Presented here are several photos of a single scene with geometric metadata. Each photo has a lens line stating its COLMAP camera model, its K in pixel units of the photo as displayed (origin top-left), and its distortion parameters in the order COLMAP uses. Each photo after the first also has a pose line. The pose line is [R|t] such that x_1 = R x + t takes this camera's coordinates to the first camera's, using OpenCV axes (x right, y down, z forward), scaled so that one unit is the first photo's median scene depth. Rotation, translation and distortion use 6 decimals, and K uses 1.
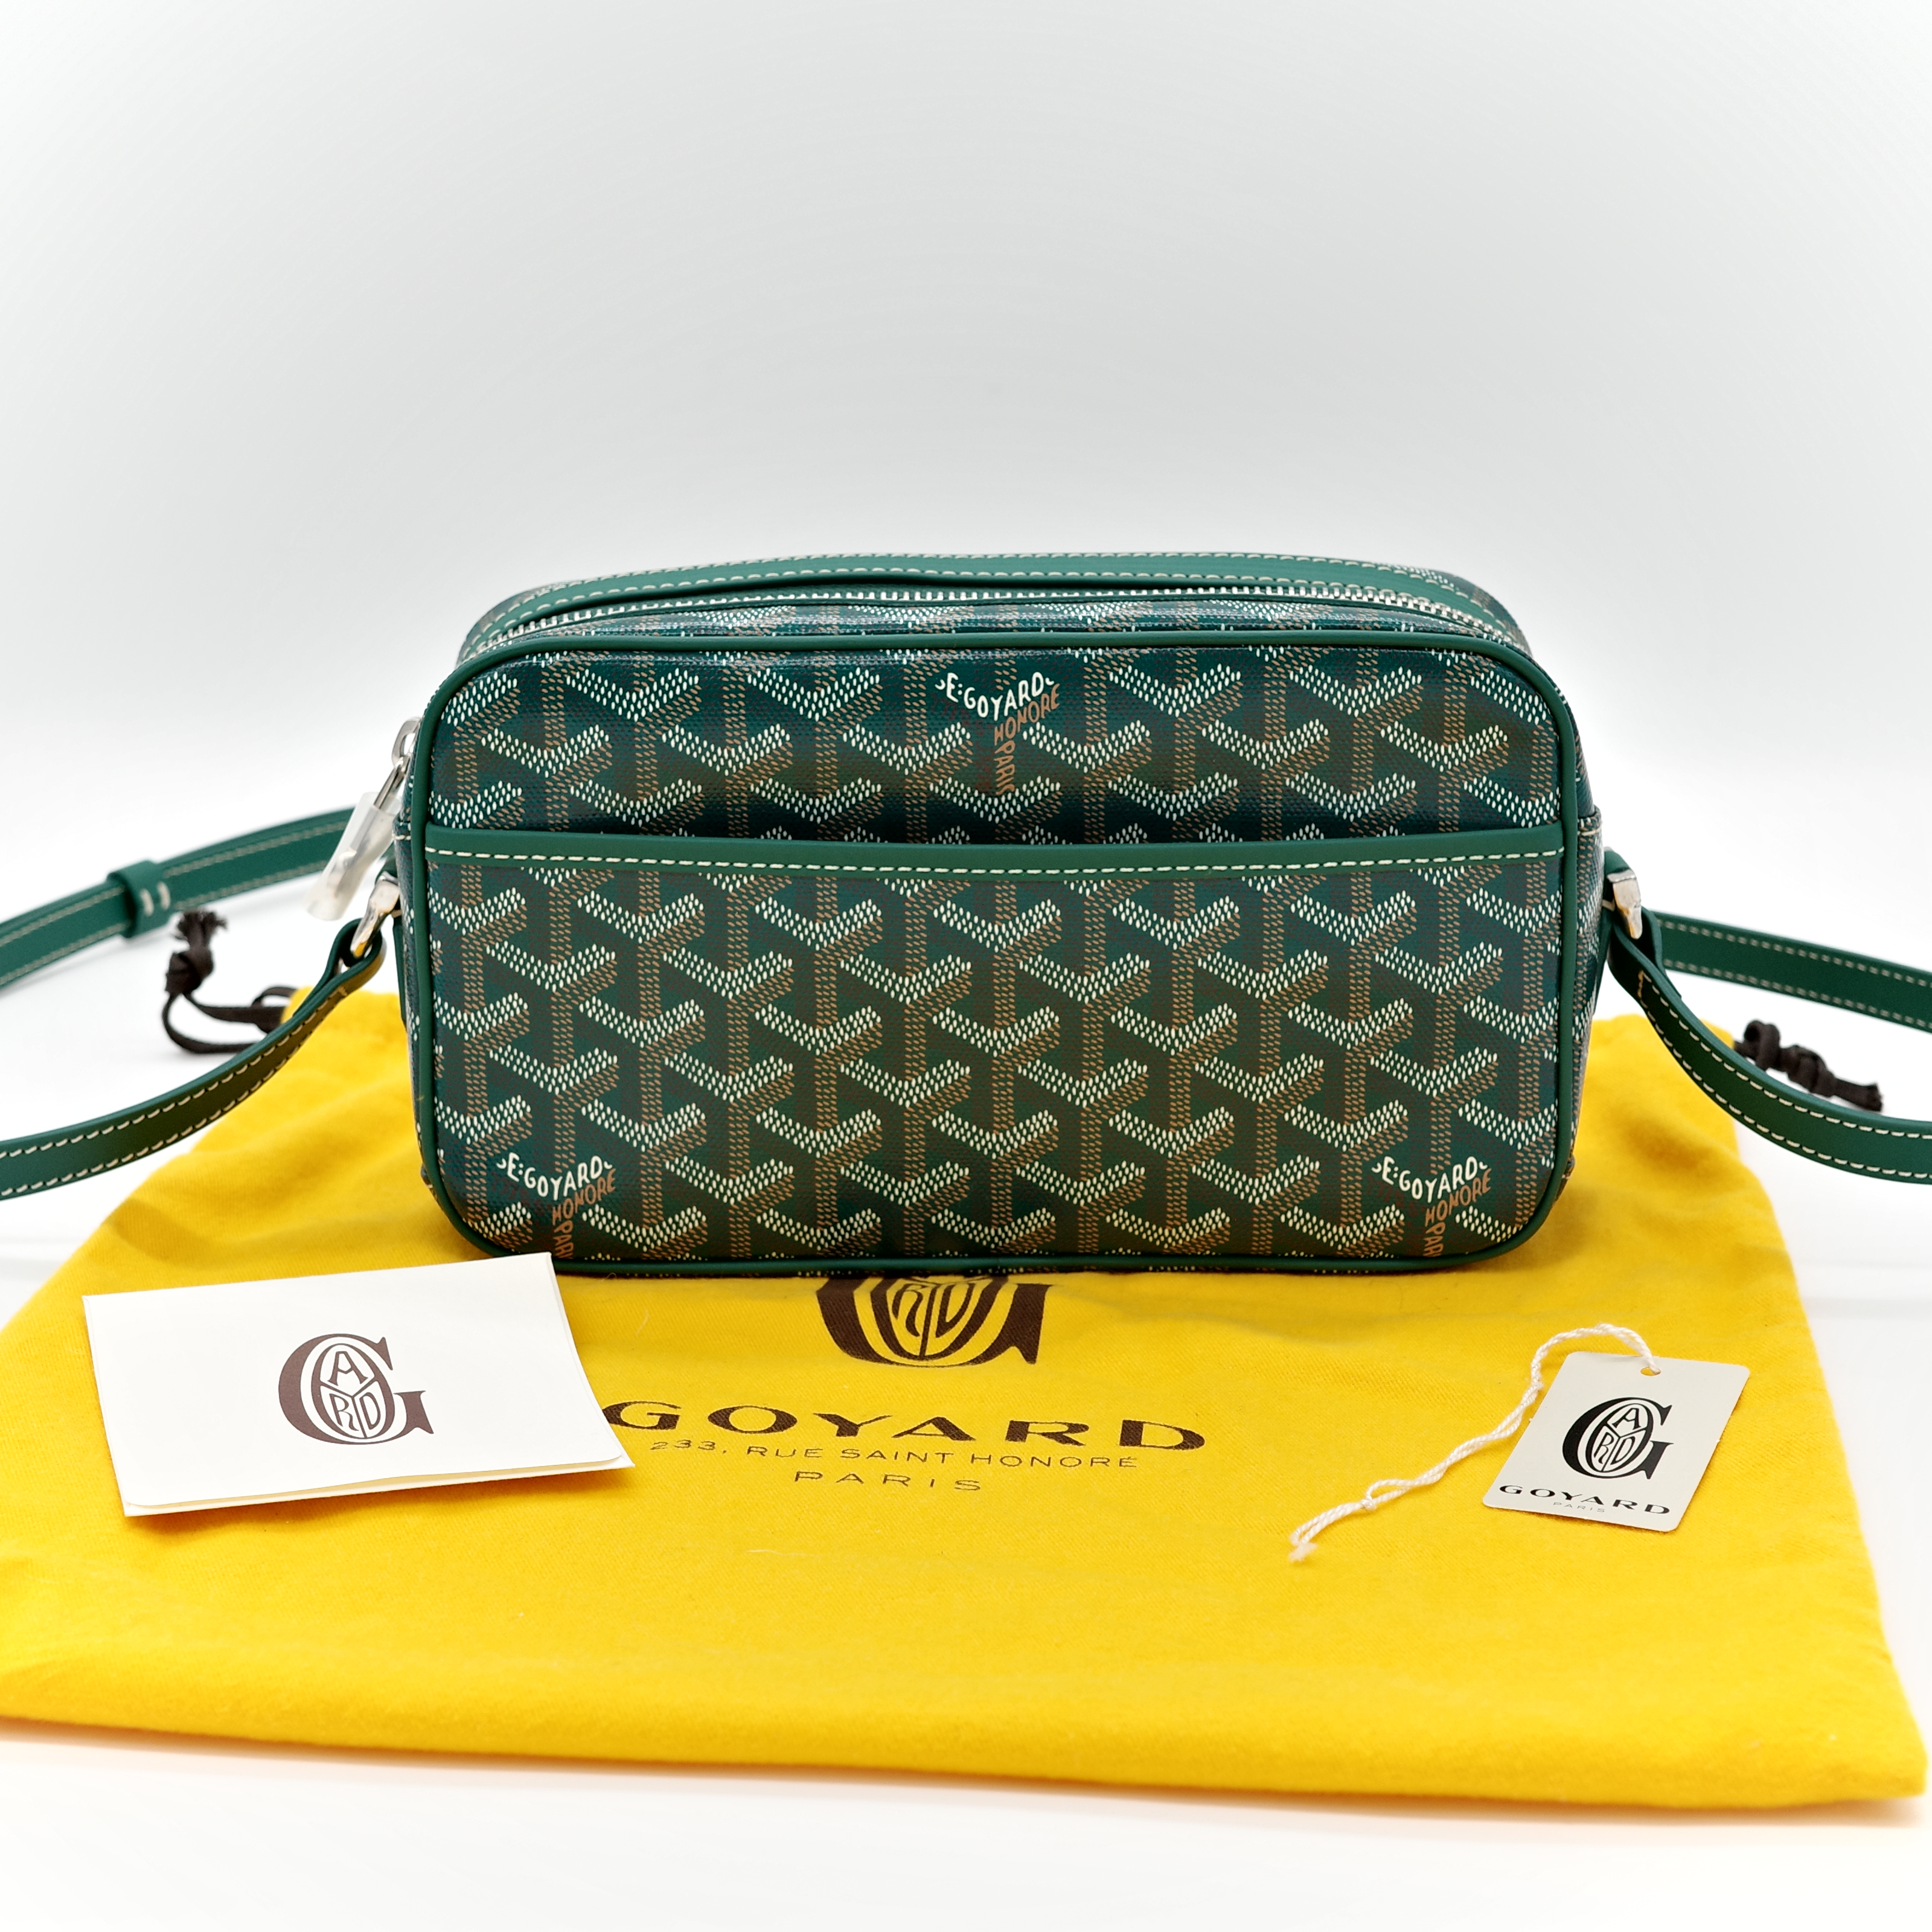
lens RADIAL K [[4072.2, 0, 1003.4], [0, 4072.2, 934.9], [0, 0, 1]] dist [0.261457, 0.000000]
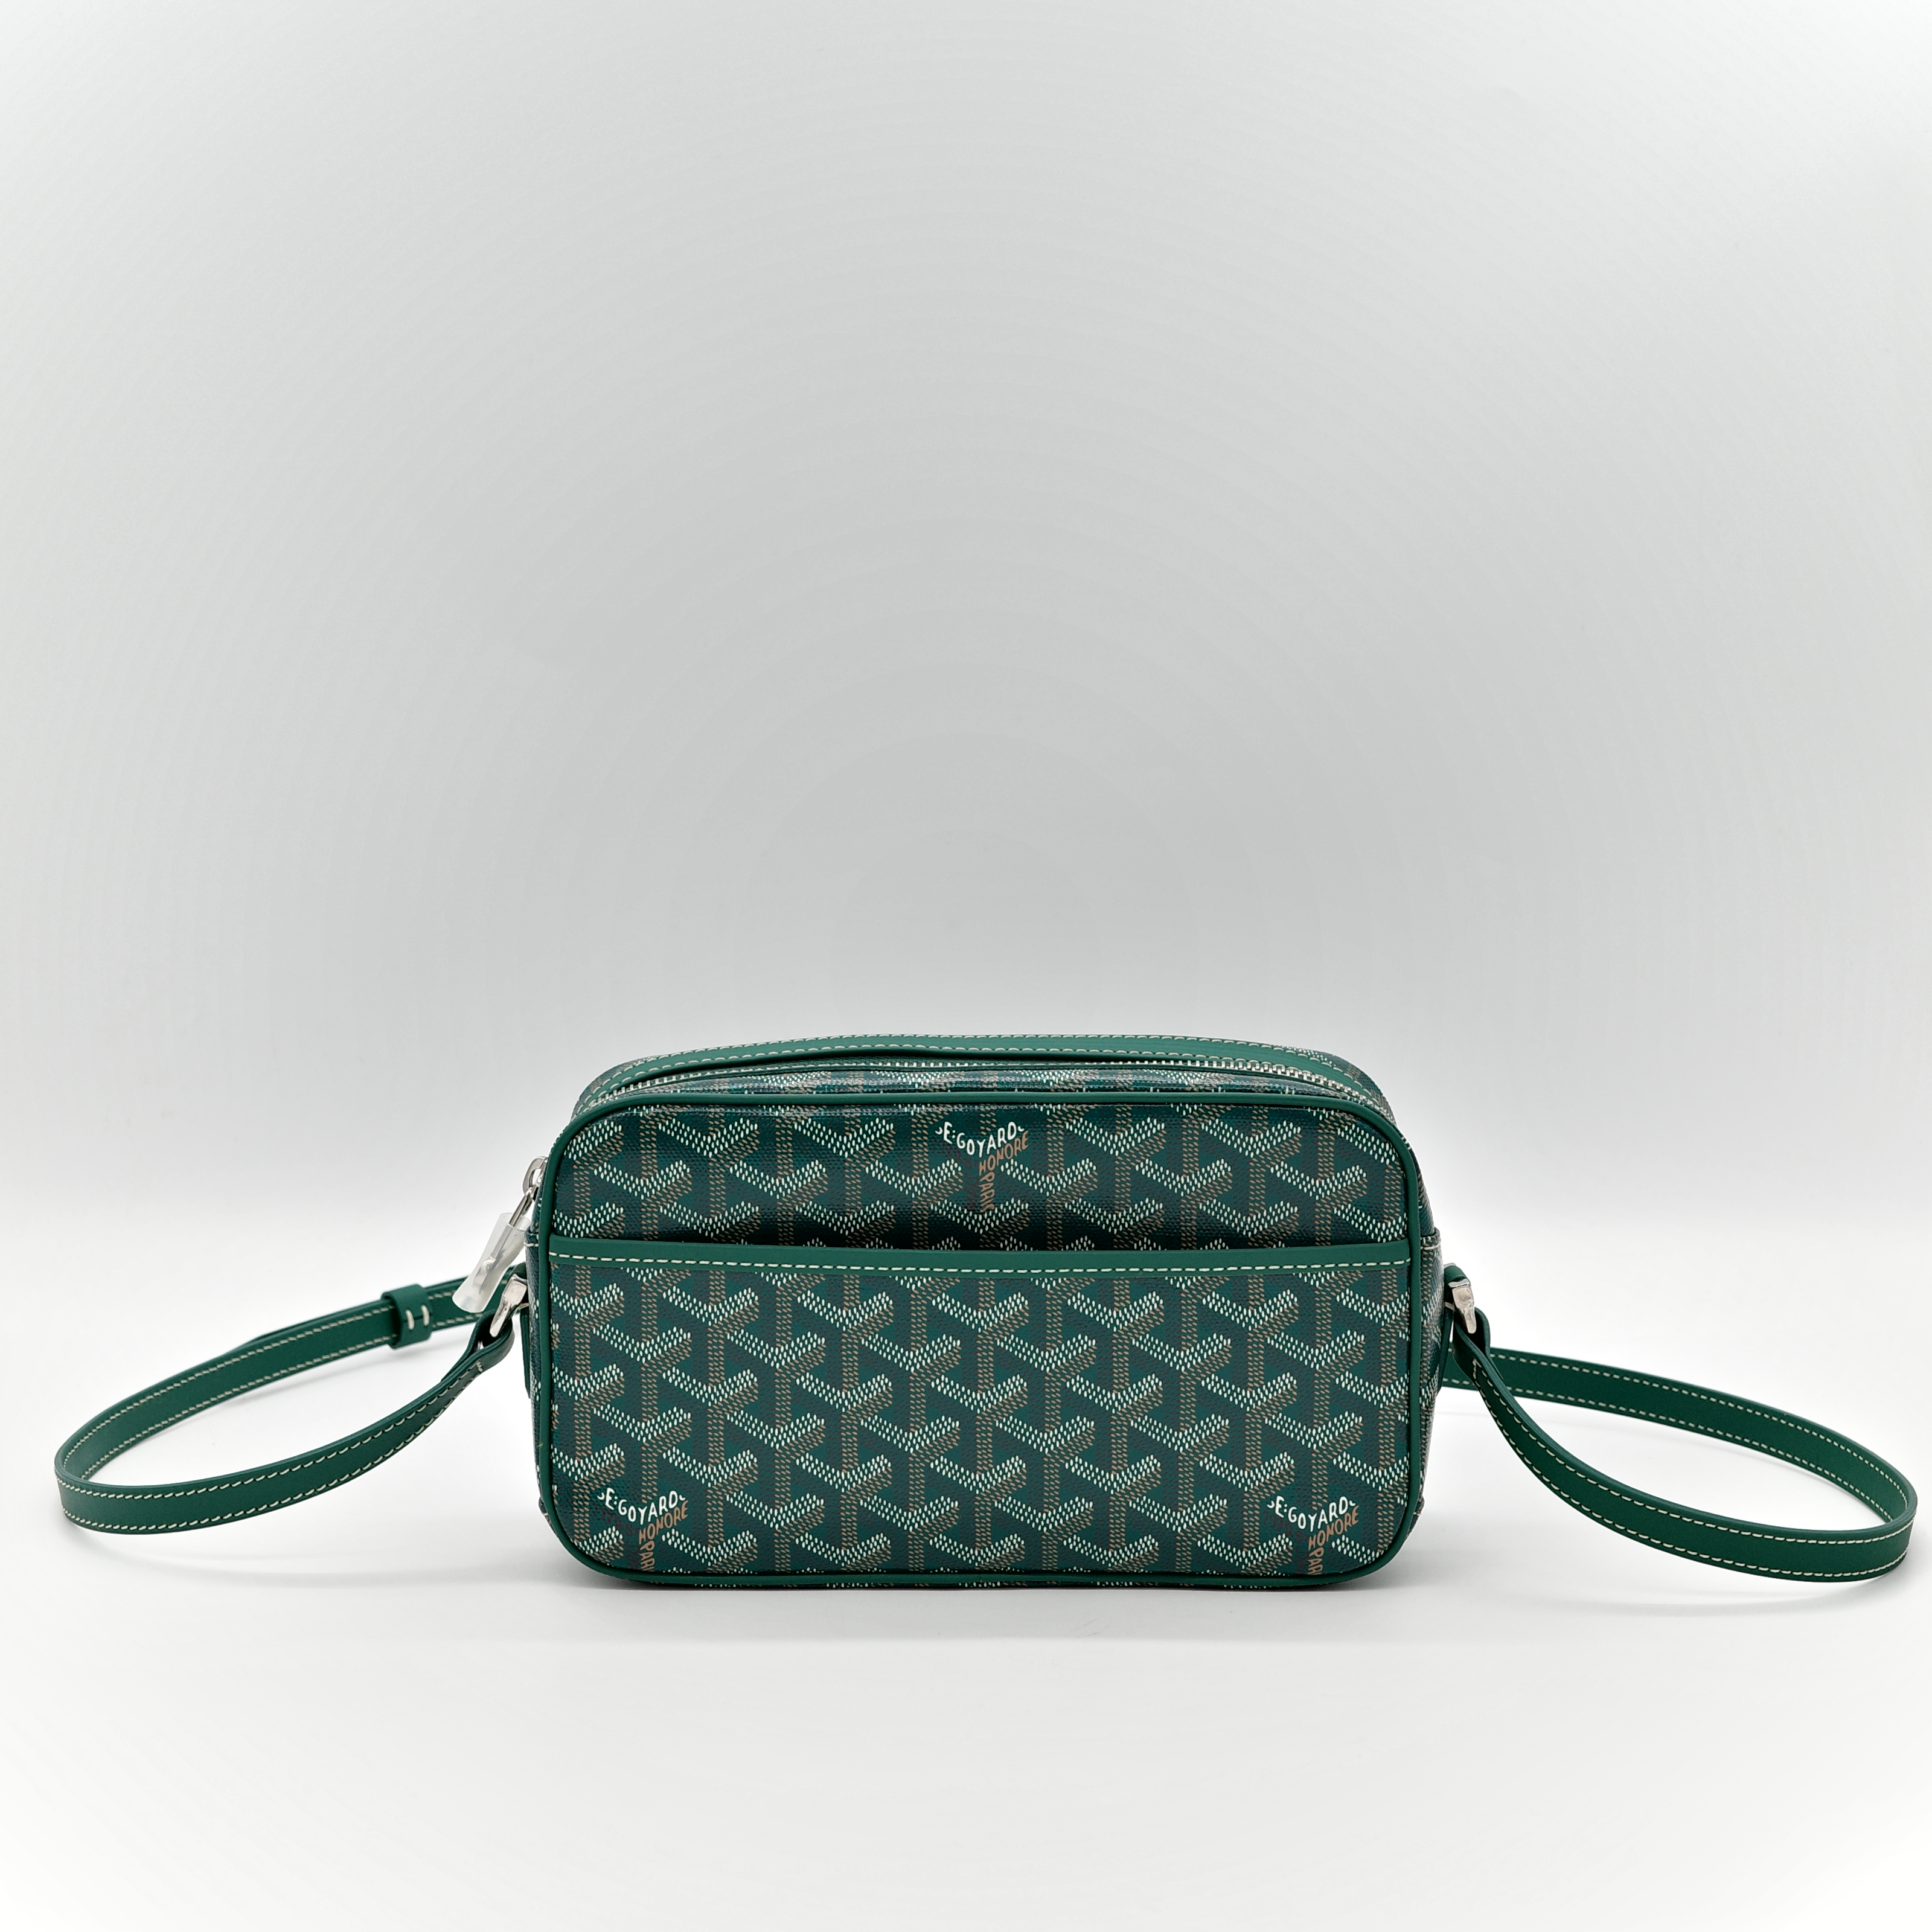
lens RADIAL K [[4956.2, 0, 957.2], [0, 4956.2, 972.0], [0, 0, 1]] dist [0.168377, 0.000000]
pose [[0.999777, 0.006249, -0.020194, 0.022565], [-0.008260, 0.994841, -0.101112, 0.049952], [0.019458, 0.101256, 0.994670, -0.606340]]
